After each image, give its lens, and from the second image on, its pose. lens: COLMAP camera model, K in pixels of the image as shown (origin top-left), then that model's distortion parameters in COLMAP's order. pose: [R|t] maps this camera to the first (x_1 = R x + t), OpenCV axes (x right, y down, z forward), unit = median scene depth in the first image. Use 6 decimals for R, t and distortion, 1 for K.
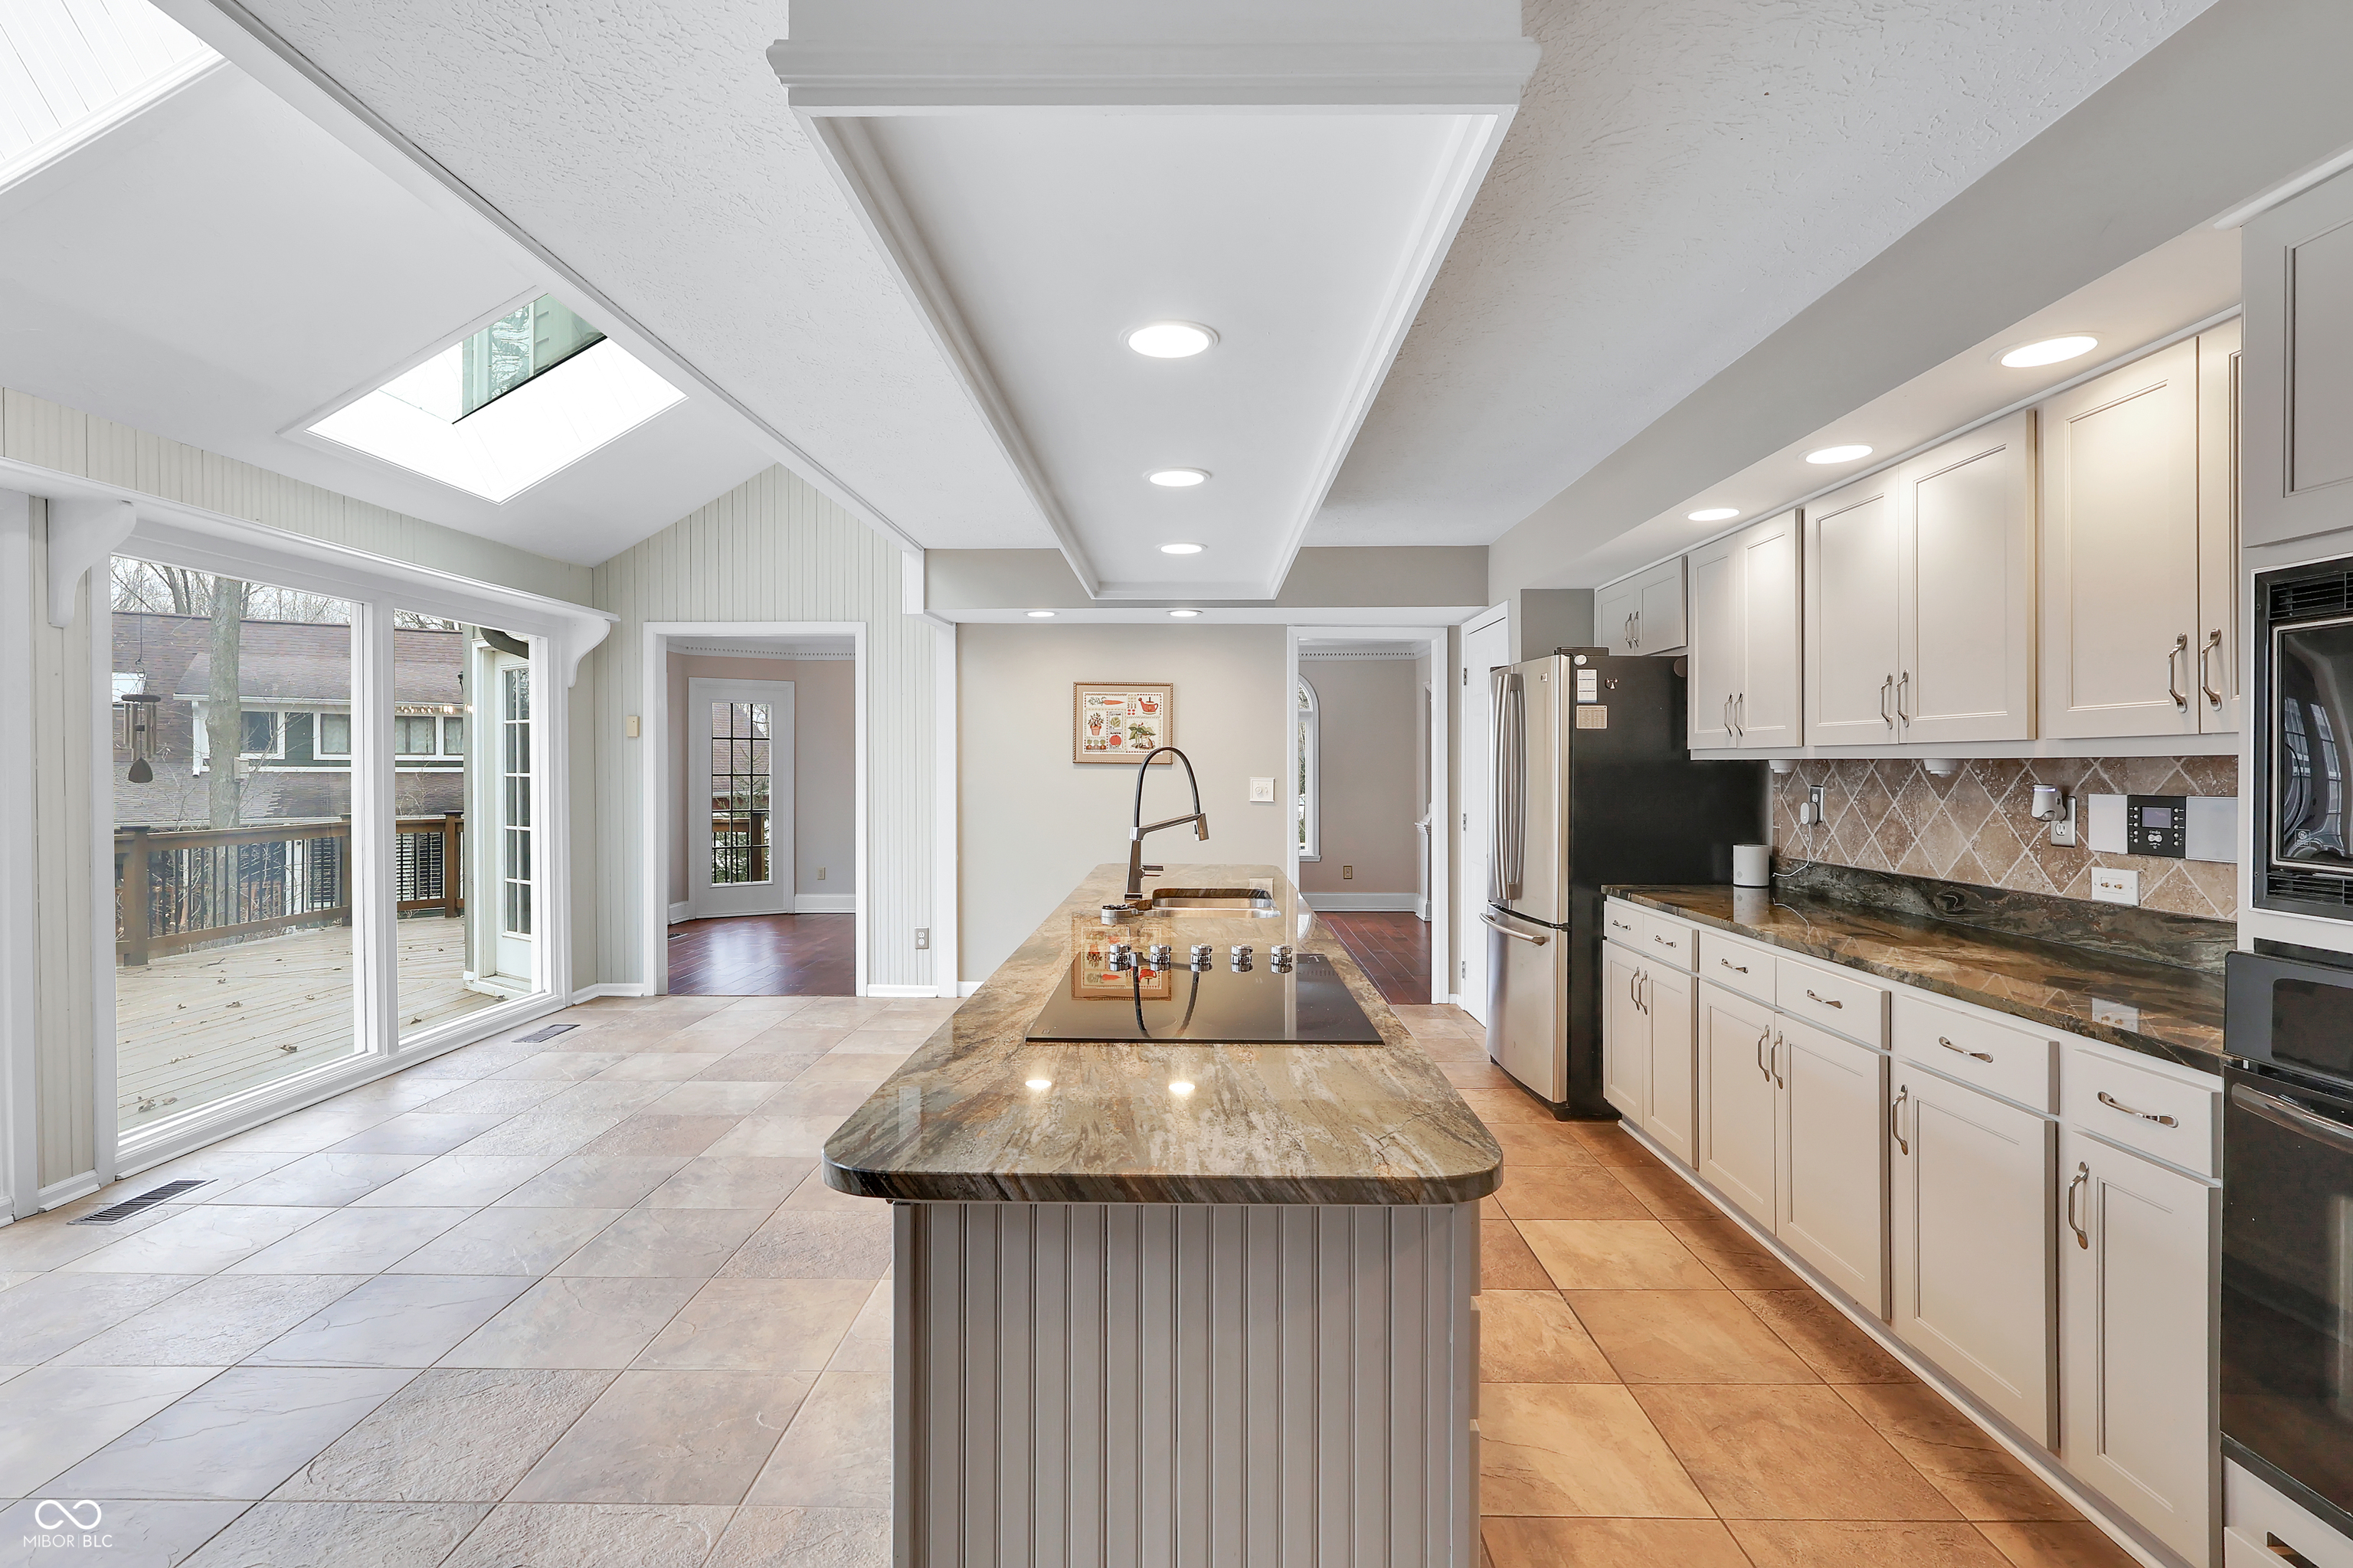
lens RADIAL K [[1103.8, 0, 1215.6], [0, 1103.8, 780.0], [0, 0, 1]] dist [-0.006102, 0.002968]
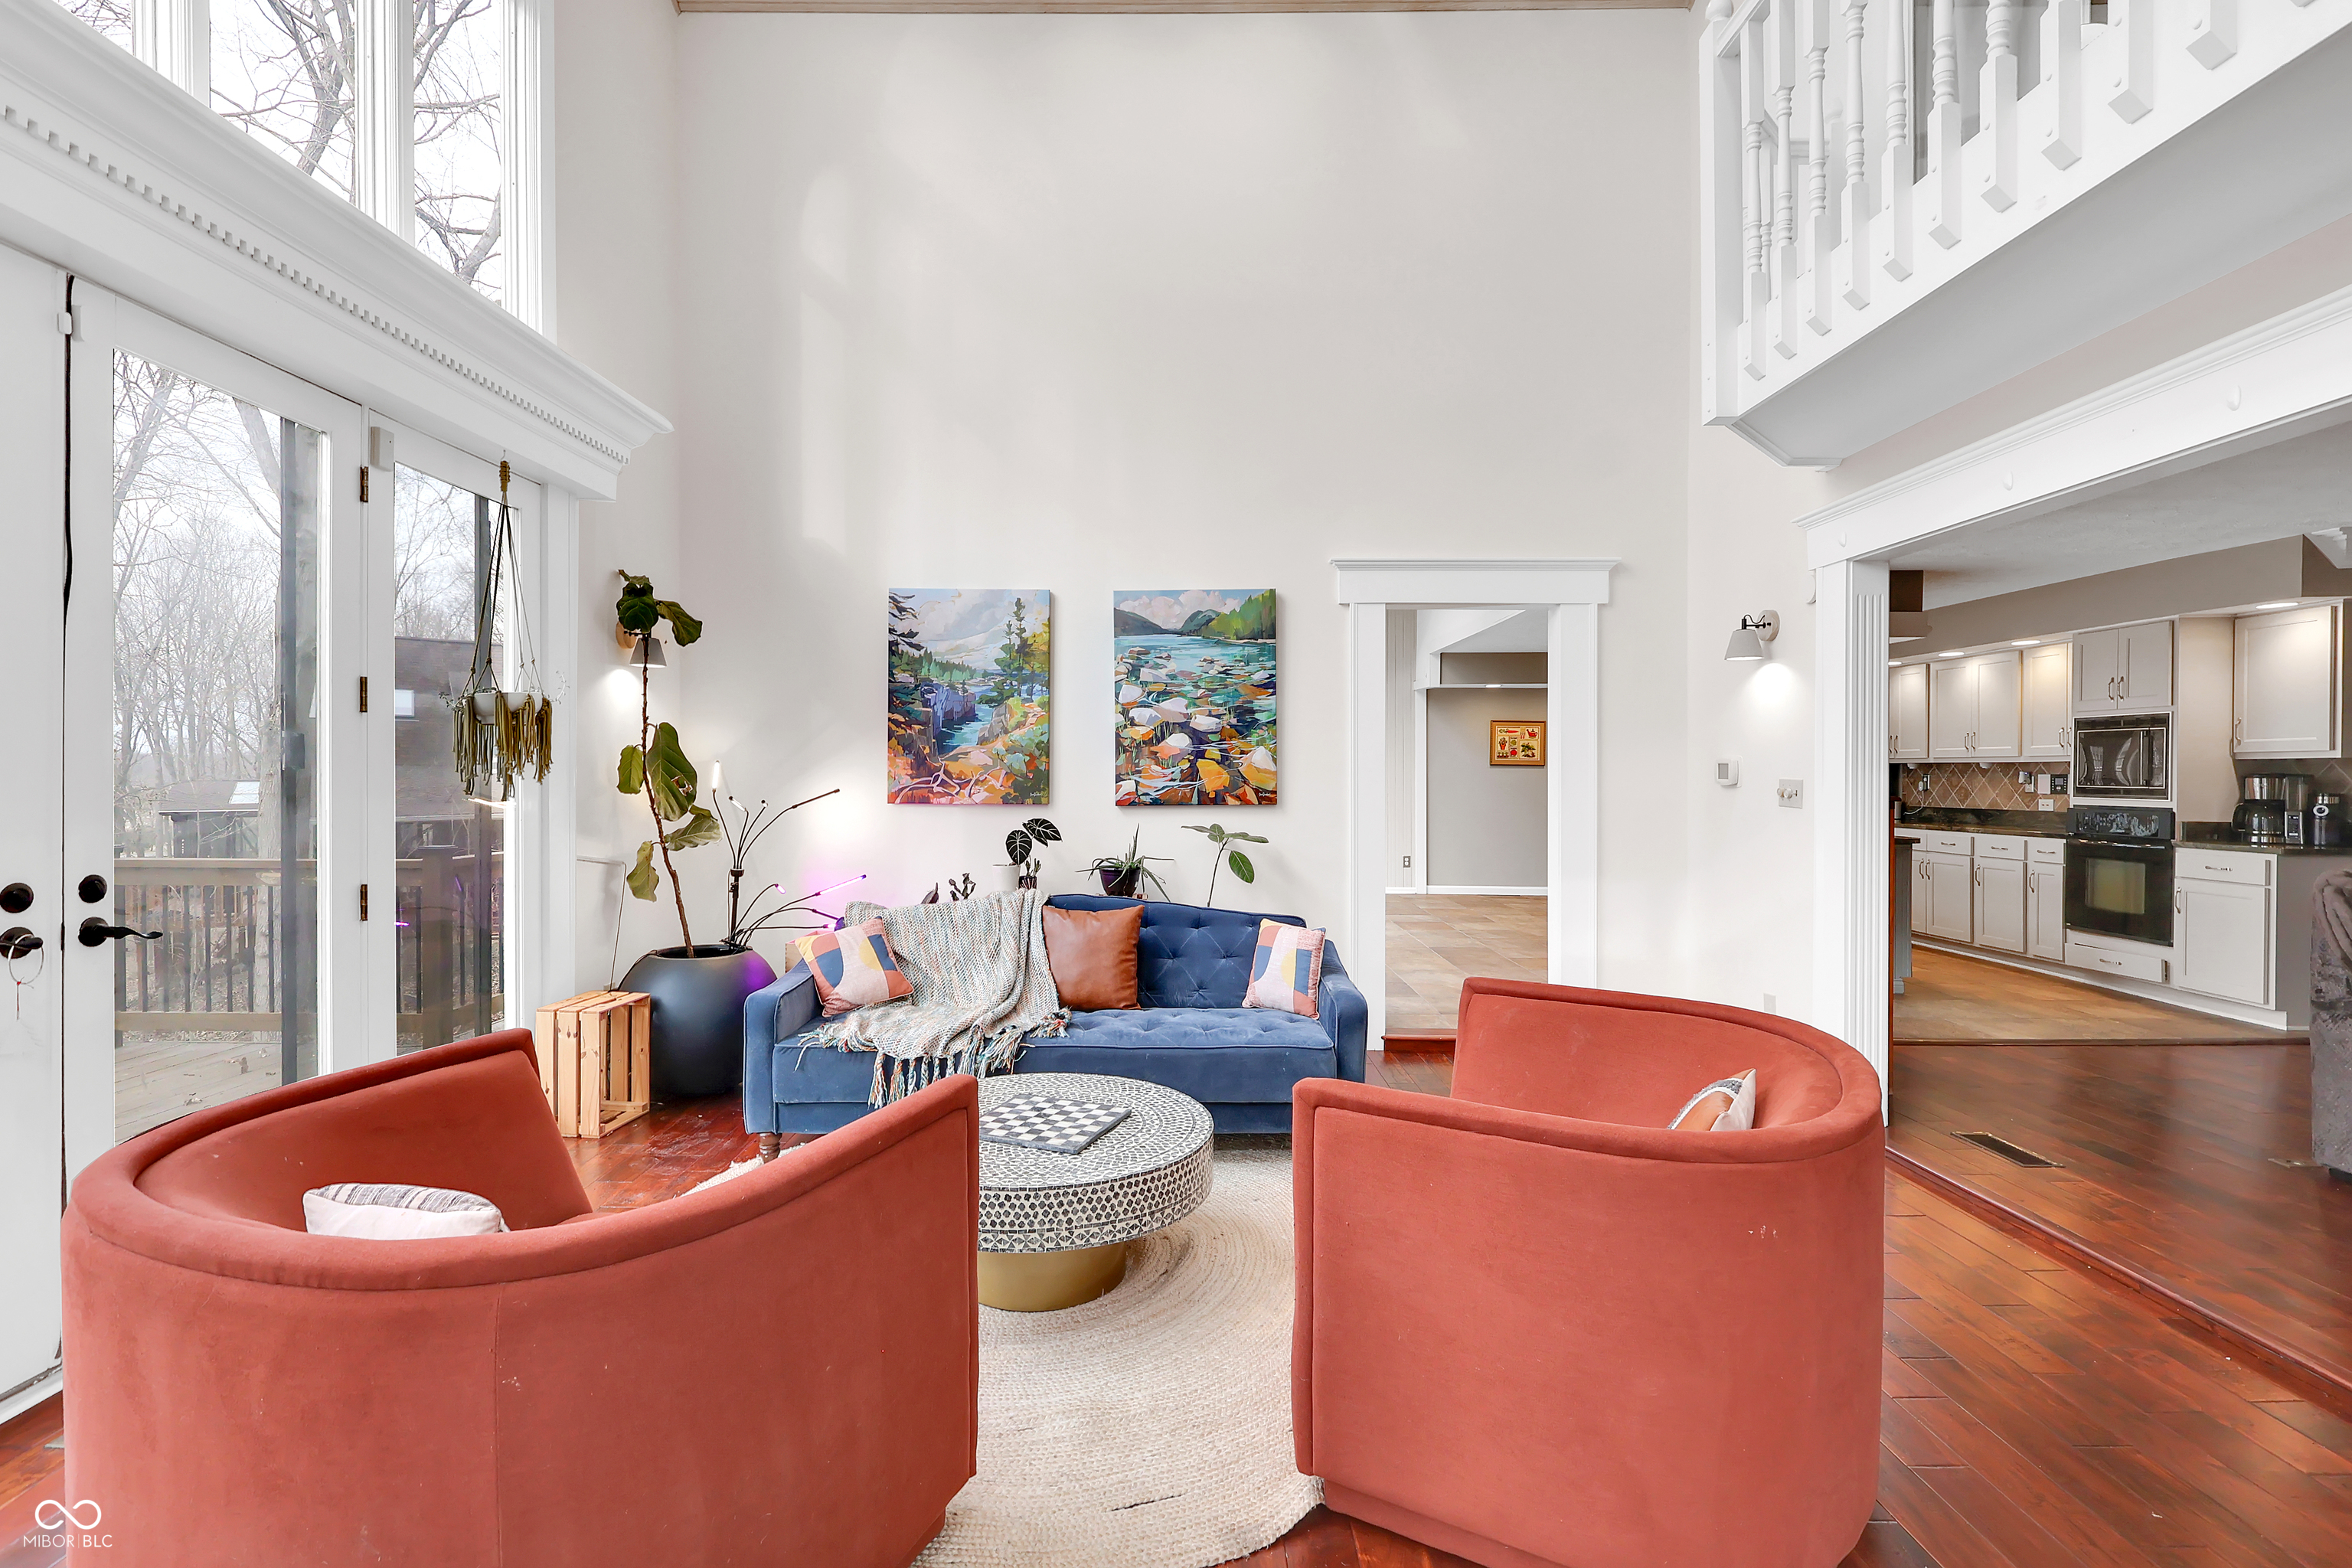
lens RADIAL K [[1103.3, 0, 1215.1], [0, 1103.3, 794.6], [0, 0, 1]] dist [-0.006102, 0.002968]
pose [[0.999877, 0.002175, 0.015520, -1.139733], [-0.002286, 0.999972, 0.007127, 0.039344], [-0.015504, -0.007162, 0.999854, -1.497963]]
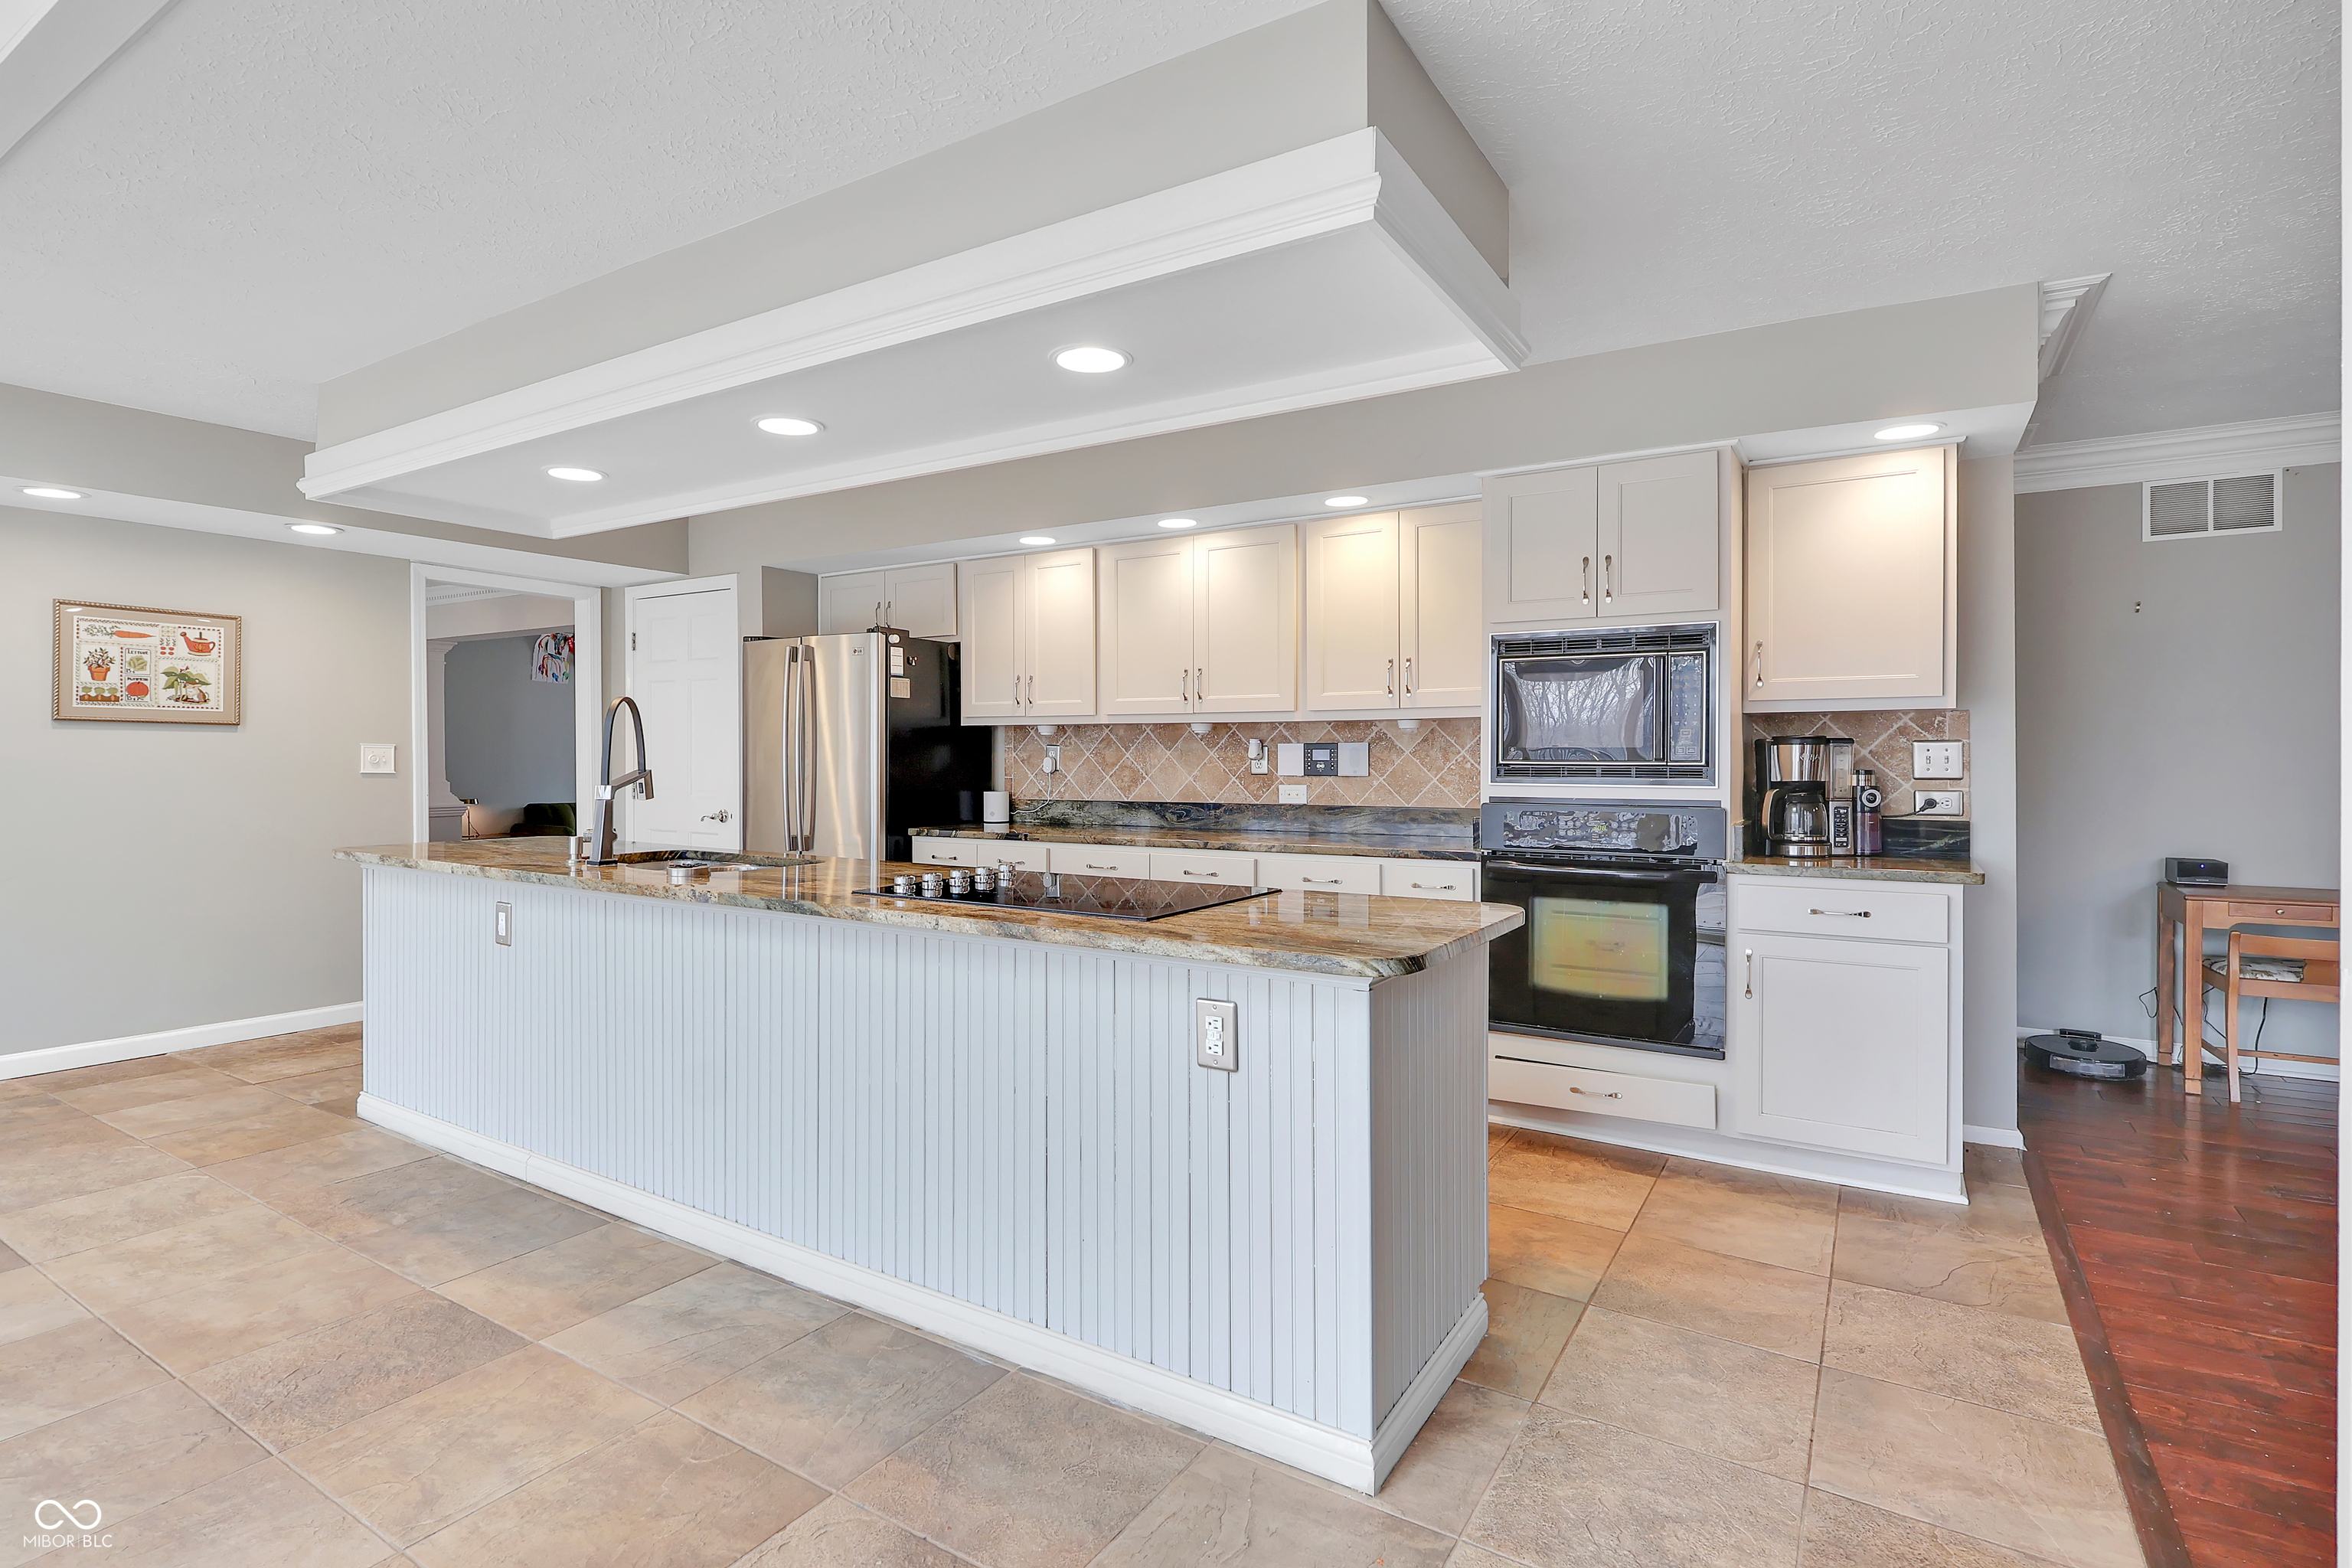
lens RADIAL K [[1103.3, 0, 1150.5], [0, 1103.3, 742.3], [0, 0, 1]] dist [-0.006102, 0.002968]
pose [[0.533407, 0.008064, 0.845820, -0.628463], [0.011729, 0.999788, -0.016928, 0.030072], [-0.845777, 0.018950, 0.533199, 0.182411]]
